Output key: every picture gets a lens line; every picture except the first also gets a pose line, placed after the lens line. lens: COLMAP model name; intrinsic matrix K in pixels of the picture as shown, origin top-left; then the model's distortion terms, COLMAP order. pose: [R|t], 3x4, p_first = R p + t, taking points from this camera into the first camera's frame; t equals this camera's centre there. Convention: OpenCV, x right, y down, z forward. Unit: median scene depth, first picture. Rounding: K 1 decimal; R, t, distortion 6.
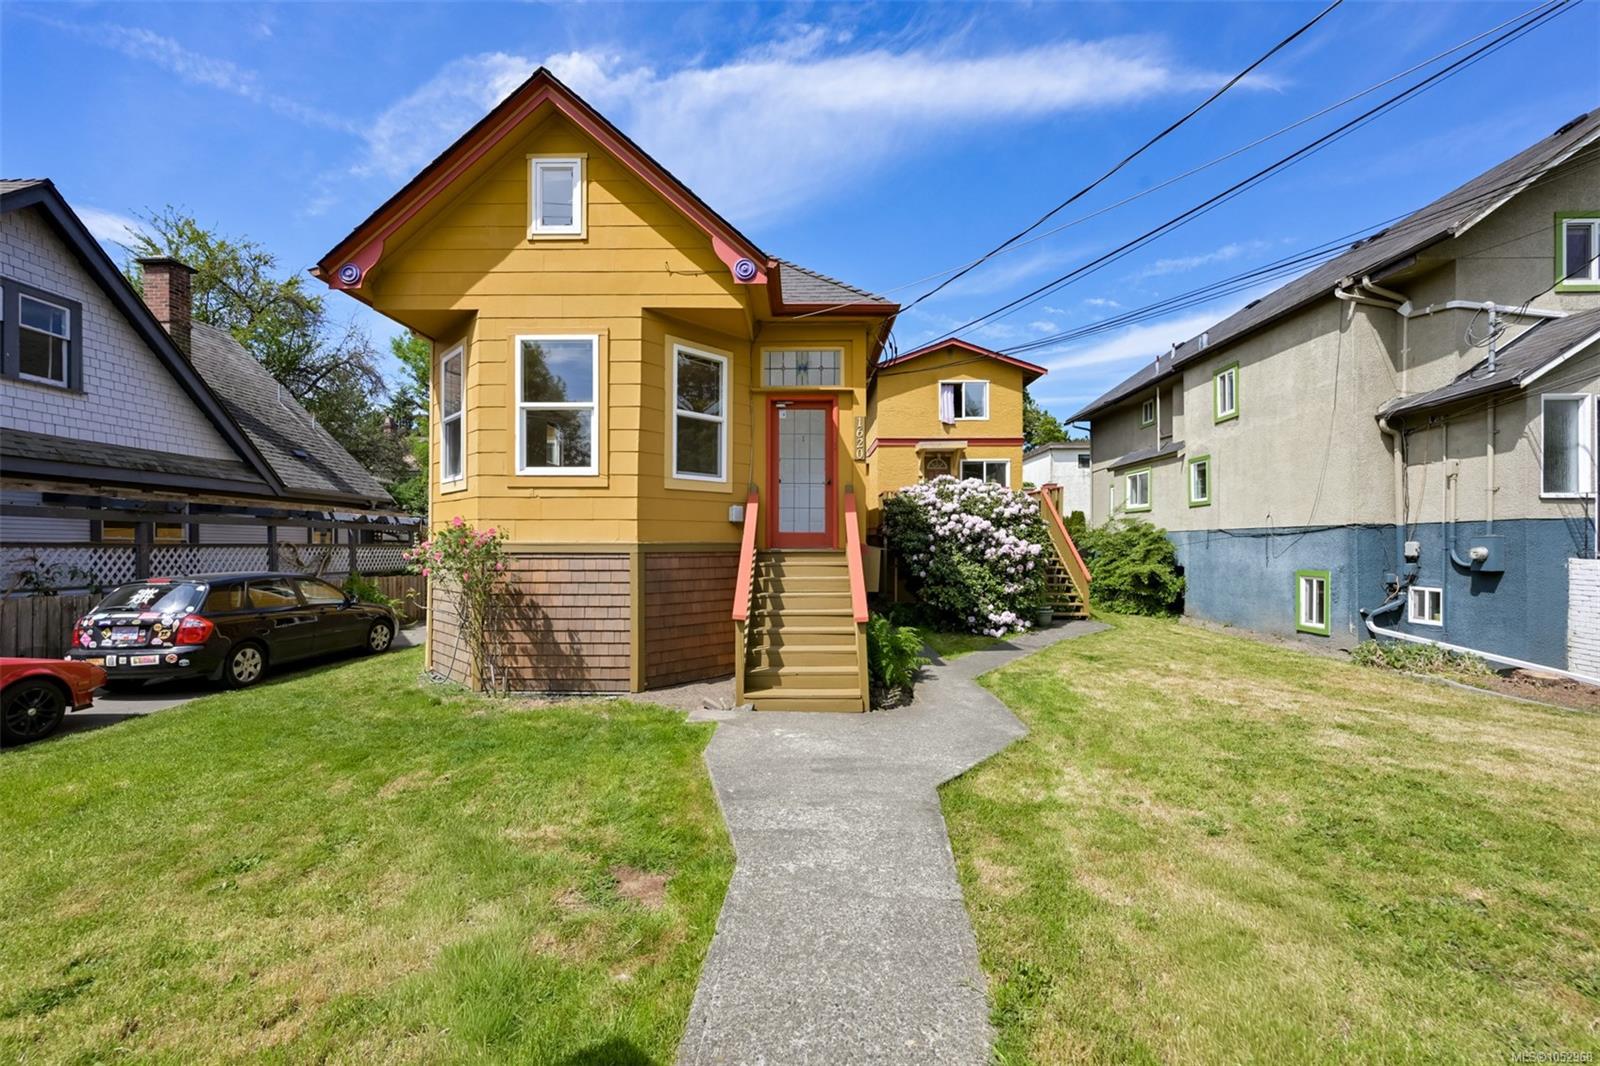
lens RADIAL K [[632.1, 0, 800.0], [0, 632.1, 533.0], [0, 0, 1]] dist [0.000303, 0.000270]
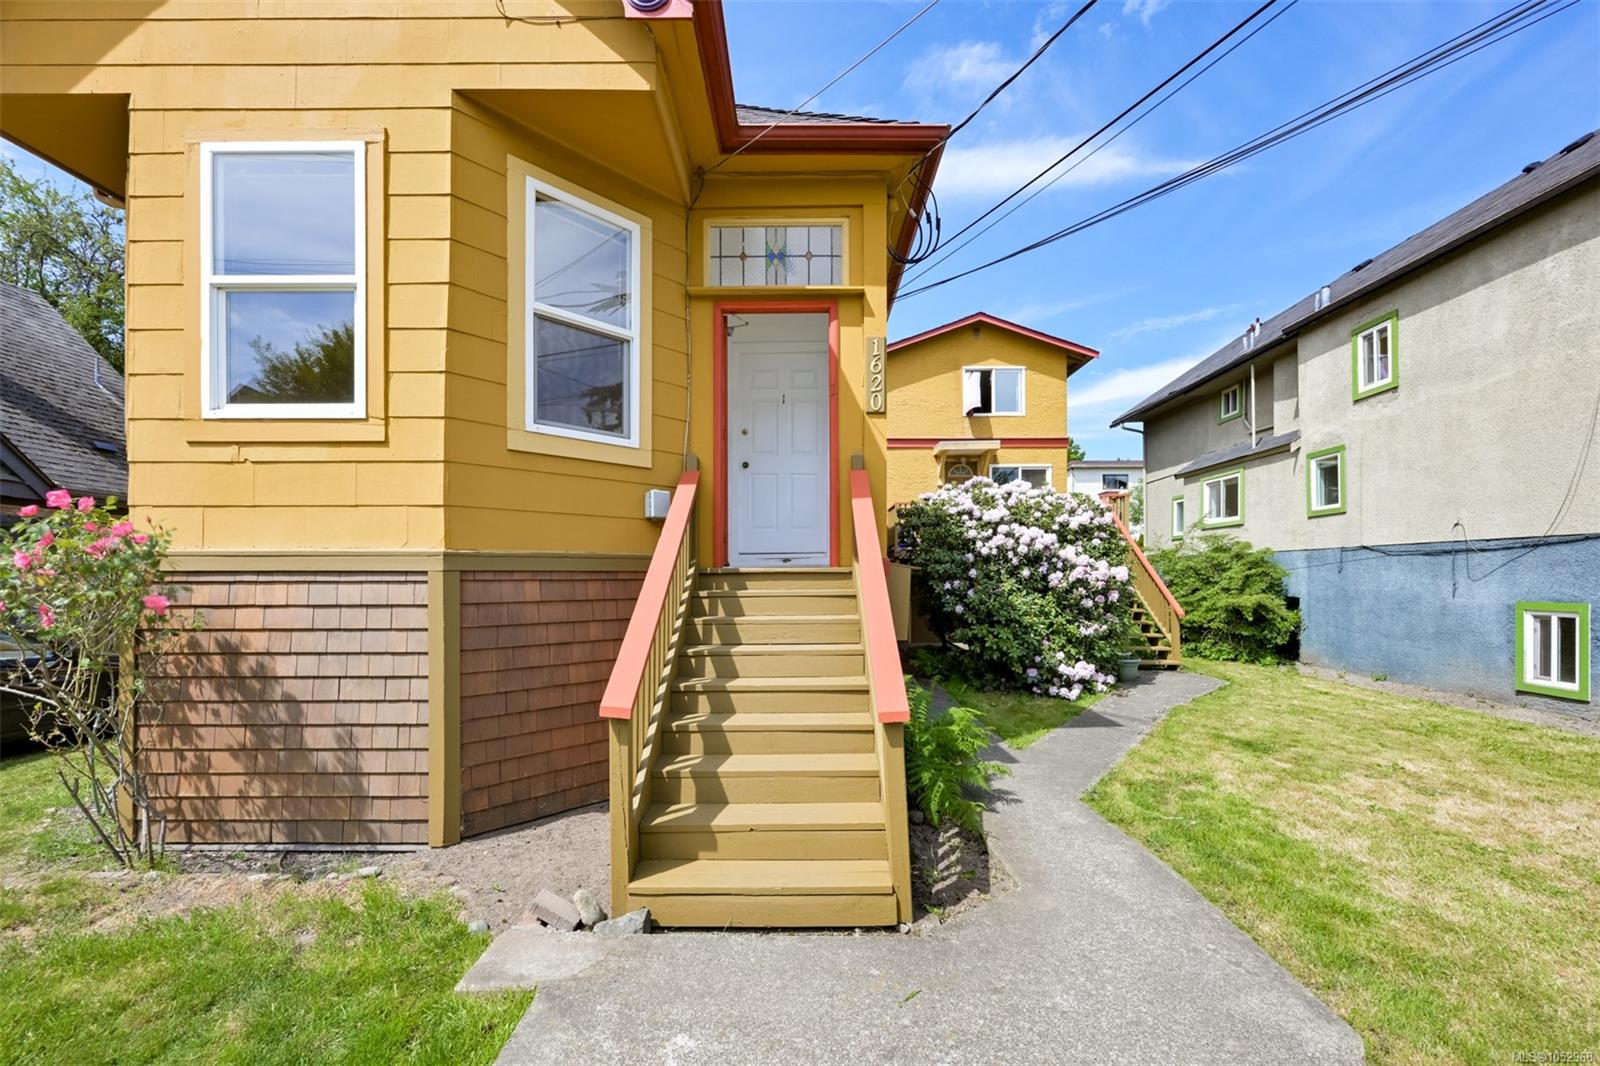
lens RADIAL K [[628.9, 0, 790.7], [0, 628.9, 570.1], [0, 0, 1]] dist [-0.000680, 0.000110]
pose [[0.999887, -0.003170, -0.014725, 0.017722], [0.003267, 0.999973, 0.006597, 0.017324], [0.014703, -0.006644, 0.999870, 0.305778]]
